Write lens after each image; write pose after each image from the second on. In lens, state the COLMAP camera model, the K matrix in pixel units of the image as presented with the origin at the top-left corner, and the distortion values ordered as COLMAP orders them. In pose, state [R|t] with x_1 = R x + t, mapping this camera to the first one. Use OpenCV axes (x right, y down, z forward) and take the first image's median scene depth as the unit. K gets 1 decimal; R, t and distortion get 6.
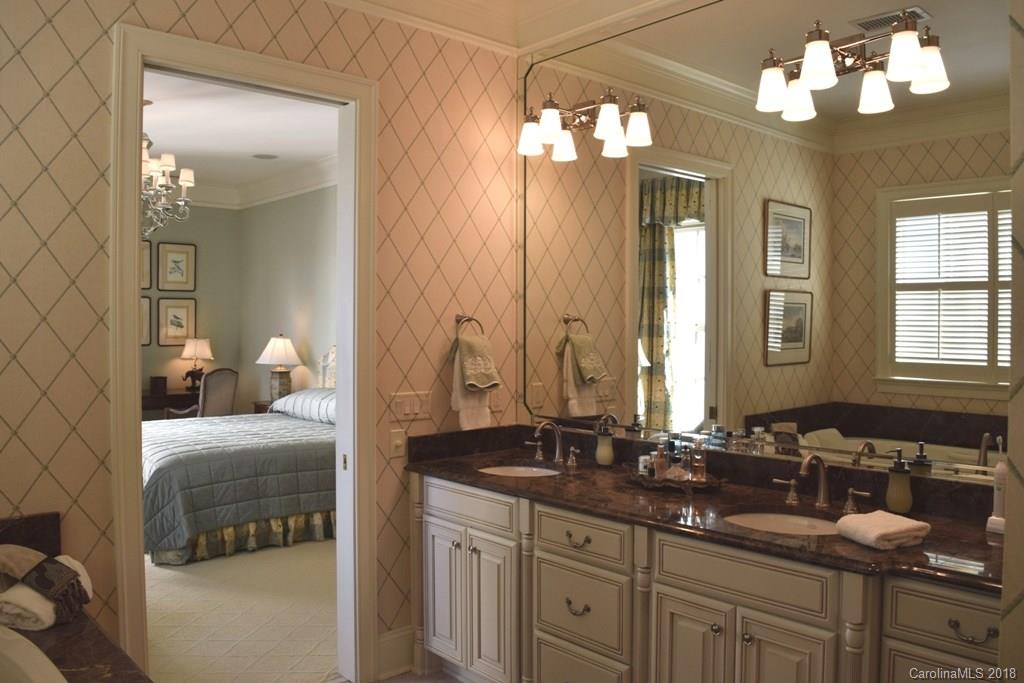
lens RADIAL K [[805.1, 0, 515.8], [0, 805.1, 341.2], [0, 0, 1]] dist [-0.087571, 0.011737]
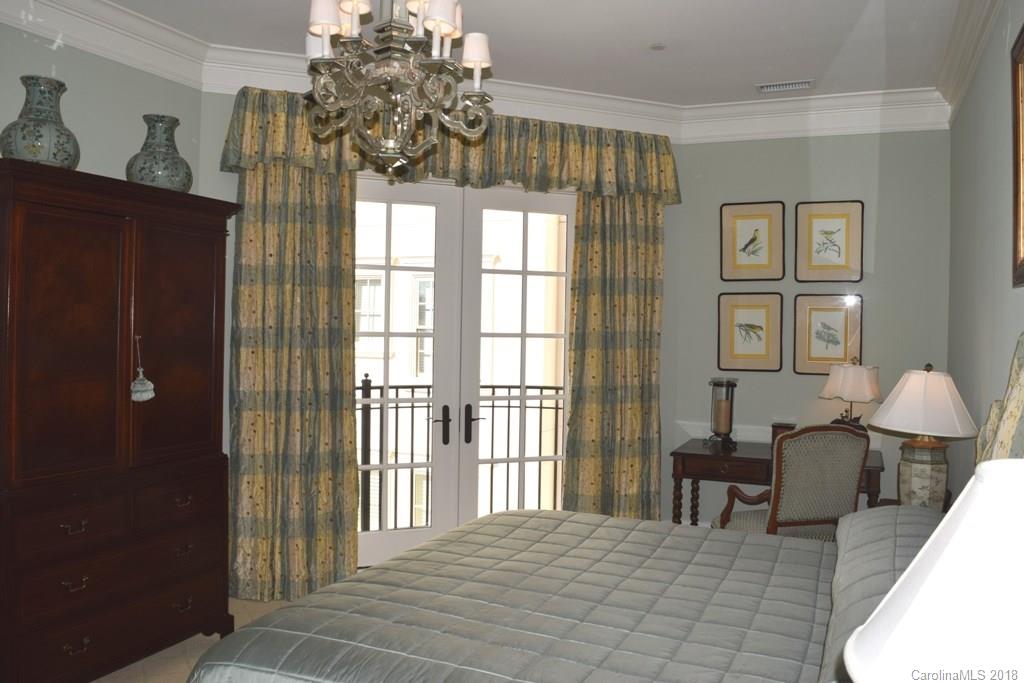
lens RADIAL K [[805.1, 0, 513.4], [0, 805.1, 337.1], [0, 0, 1]] dist [-0.087571, 0.011737]
pose [[0.429867, 0.015597, -0.902758, 0.005809], [-0.038897, 0.999242, -0.001258, -0.012764], [0.902054, 0.035655, 0.430148, 0.543521]]
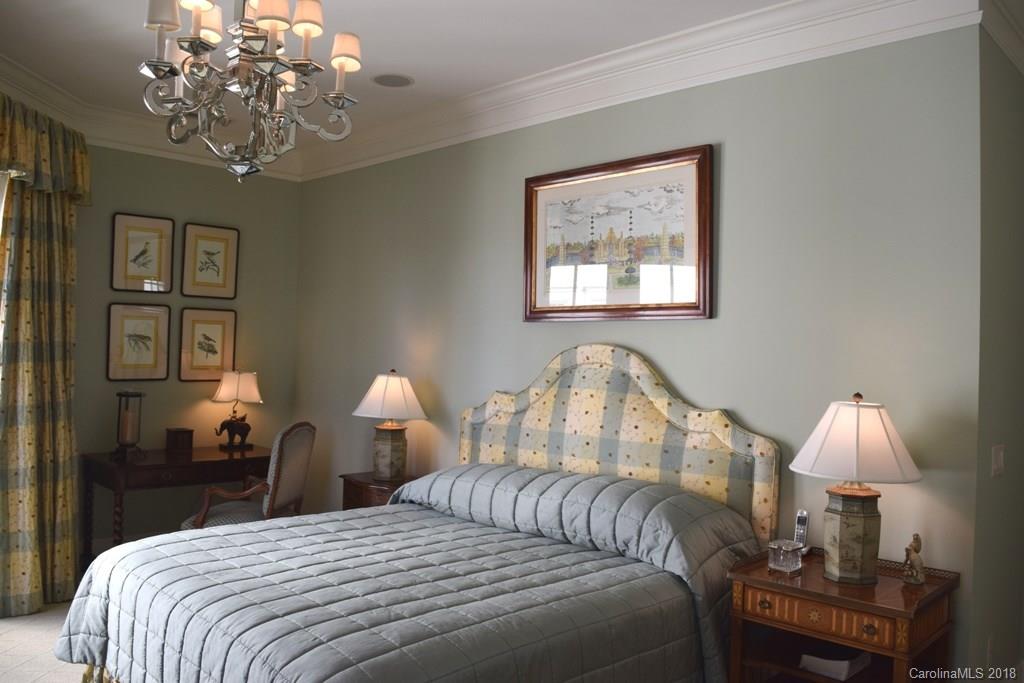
lens RADIAL K [[805.1, 0, 510.9], [0, 805.1, 338.9], [0, 0, 1]] dist [-0.087571, 0.011737]
pose [[0.997885, 0.023804, 0.060491, -0.220761], [-0.021548, 0.999057, -0.037686, -0.010042], [-0.061331, 0.036302, 0.997457, 0.333745]]
